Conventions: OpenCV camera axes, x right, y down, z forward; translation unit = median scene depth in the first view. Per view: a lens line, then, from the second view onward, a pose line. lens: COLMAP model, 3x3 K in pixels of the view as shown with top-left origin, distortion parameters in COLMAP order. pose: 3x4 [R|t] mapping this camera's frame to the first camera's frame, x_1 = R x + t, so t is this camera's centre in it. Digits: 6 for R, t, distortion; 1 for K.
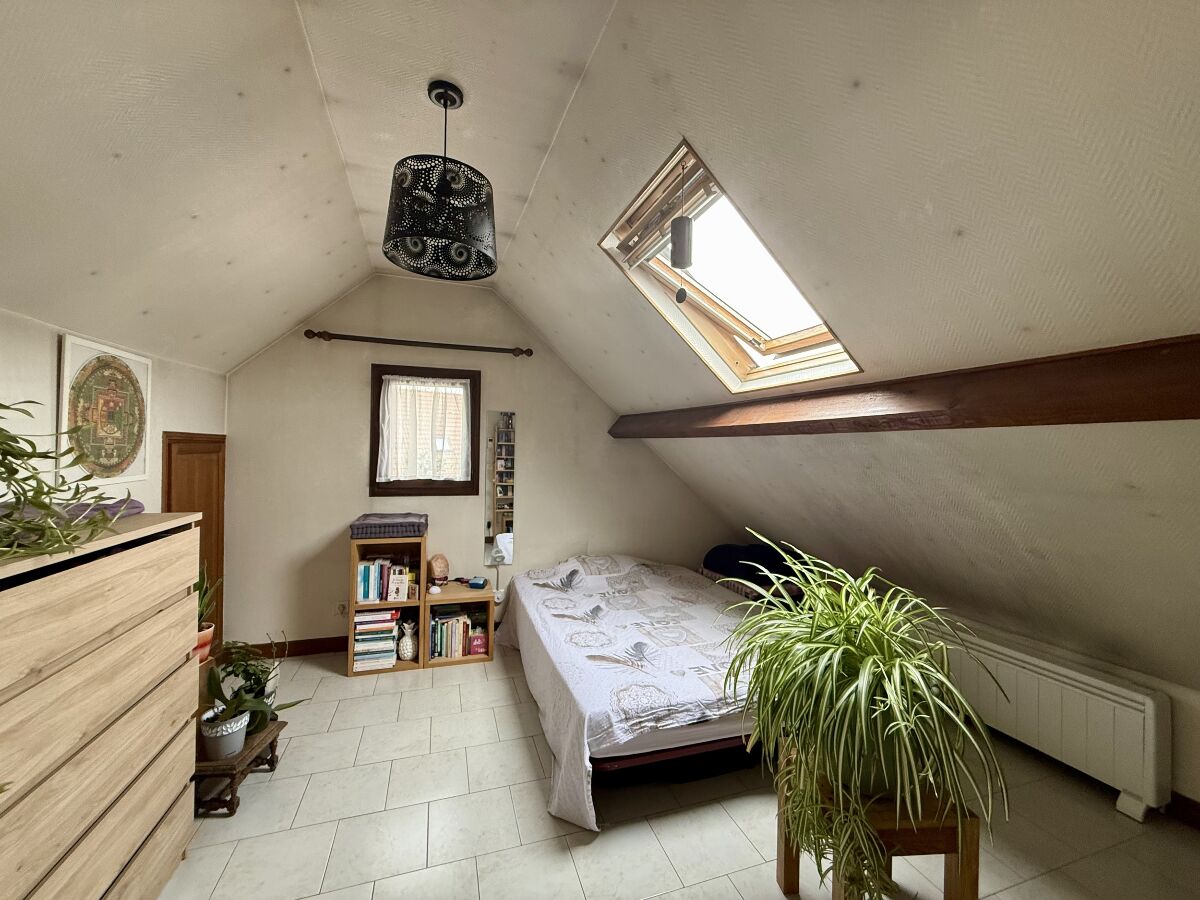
lens RADIAL K [[481.6, 0, 598.4], [0, 481.6, 448.7], [0, 0, 1]] dist [-0.000946, 0.000405]
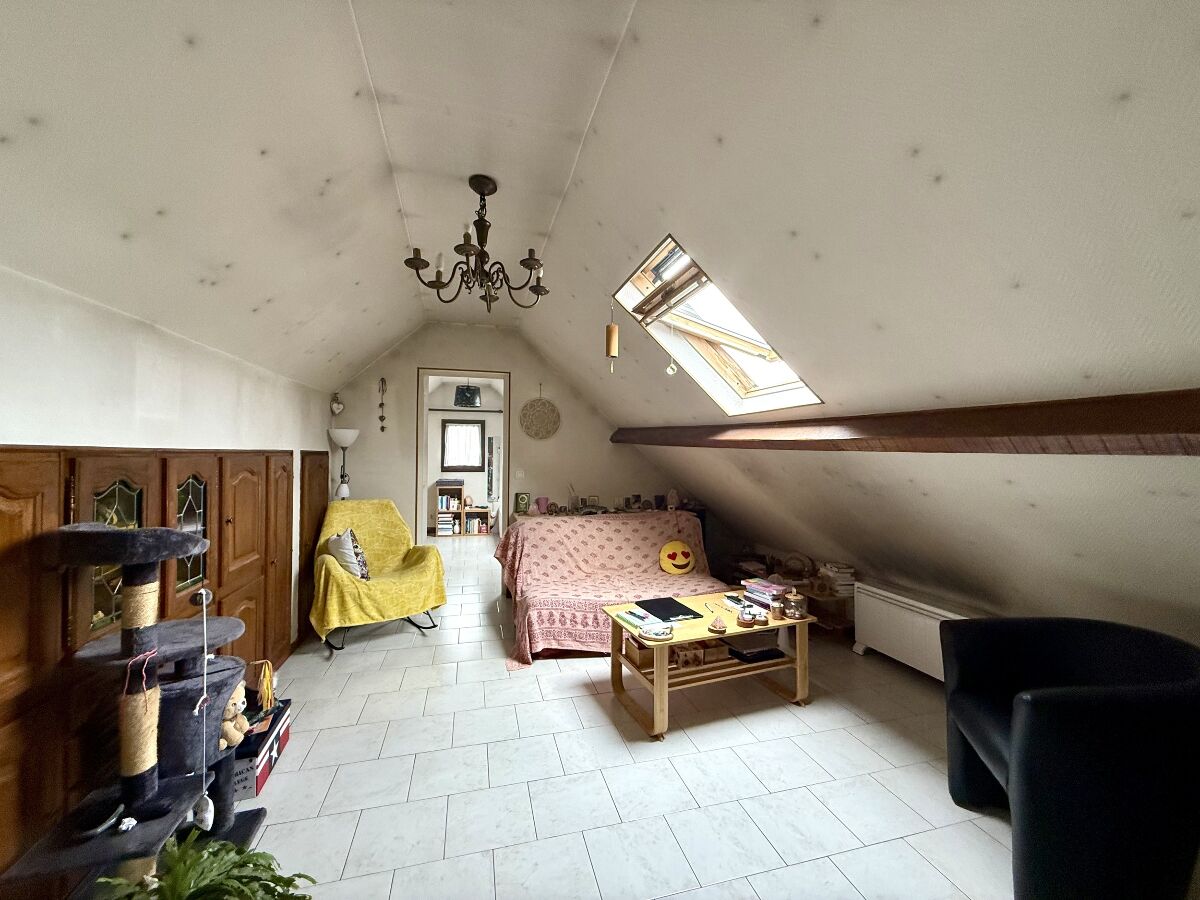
lens RADIAL K [[481.6, 0, 598.4], [0, 481.6, 448.7], [0, 0, 1]] dist [-0.000946, 0.000405]
pose [[0.999324, -0.012838, -0.034444, 0.443920], [0.011492, 0.999173, -0.038996, 0.086816], [0.034916, 0.038573, 0.998646, -1.522132]]
